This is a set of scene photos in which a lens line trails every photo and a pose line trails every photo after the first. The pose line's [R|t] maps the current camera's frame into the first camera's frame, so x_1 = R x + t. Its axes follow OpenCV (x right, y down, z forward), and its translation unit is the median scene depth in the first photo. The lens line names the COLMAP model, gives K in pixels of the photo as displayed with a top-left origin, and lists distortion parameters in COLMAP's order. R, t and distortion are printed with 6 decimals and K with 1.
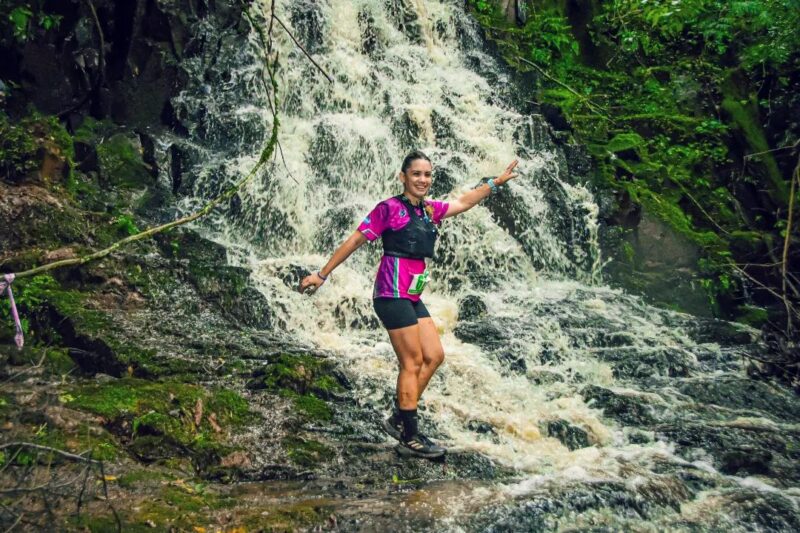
lens RADIAL K [[1012.3, 0, 400.0], [0, 1012.3, 266.5], [0, 0, 1]] dist [-0.019176, 0.003155]
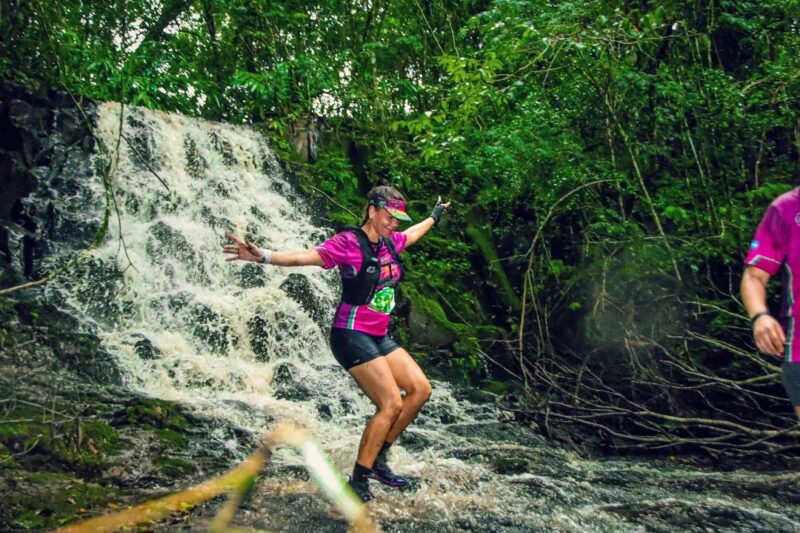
lens RADIAL K [[860.1, 0, 400.0], [0, 860.1, 266.5], [0, 0, 1]] dist [-0.013725, 0.014268]
pose [[0.967524, 0.039564, 0.249665, -0.047341], [-0.006785, 0.991384, -0.130810, 0.037569], [-0.252689, 0.124868, 0.959456, -0.050310]]
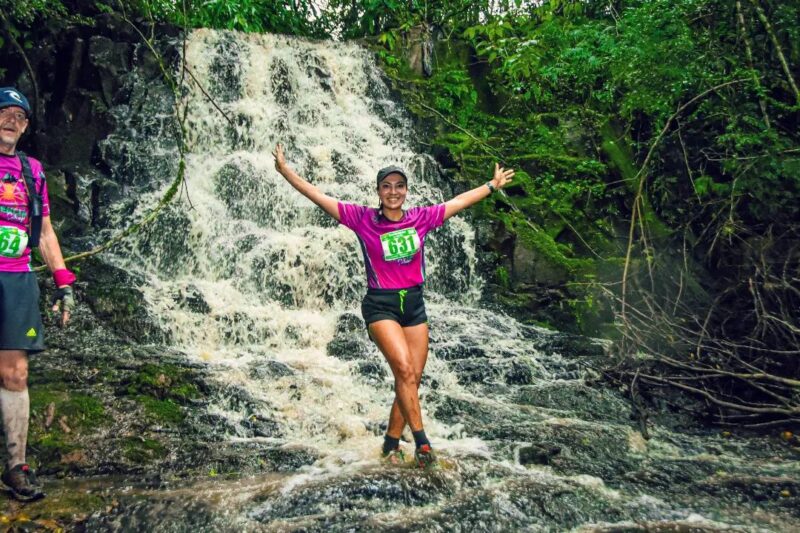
lens RADIAL K [[906.7, 0, 400.0], [0, 906.7, 266.5], [0, 0, 1]] dist [-0.041255, 0.007161]
pose [[0.999723, -0.006271, 0.022705, 0.082035], [0.007094, 0.999314, -0.036344, 0.010539], [-0.022461, 0.036495, 0.999081, 0.002141]]
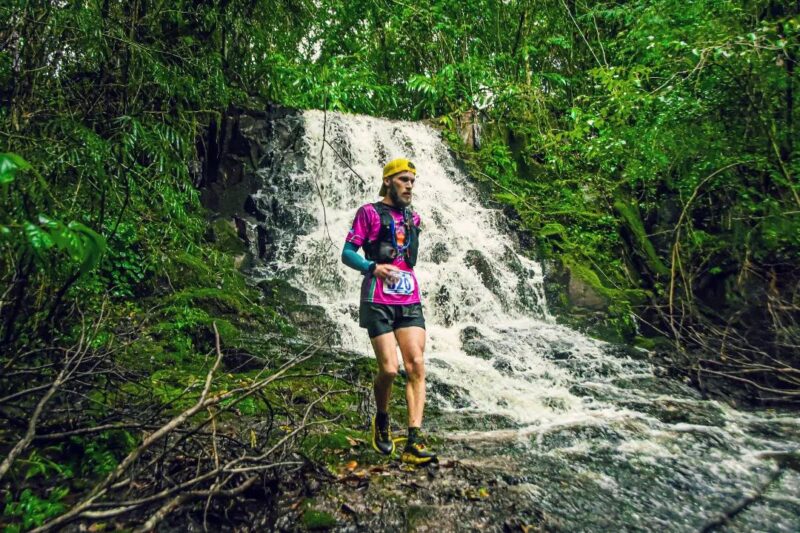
lens RADIAL K [[755.7, 0, 400.0], [0, 755.7, 266.5], [0, 0, 1]] dist [-0.032638, 0.007284]
pose [[0.997427, 0.008724, 0.071155, -0.088234], [-0.002990, 0.996767, -0.080293, 0.023794], [-0.071626, 0.079874, 0.994228, -0.092272]]
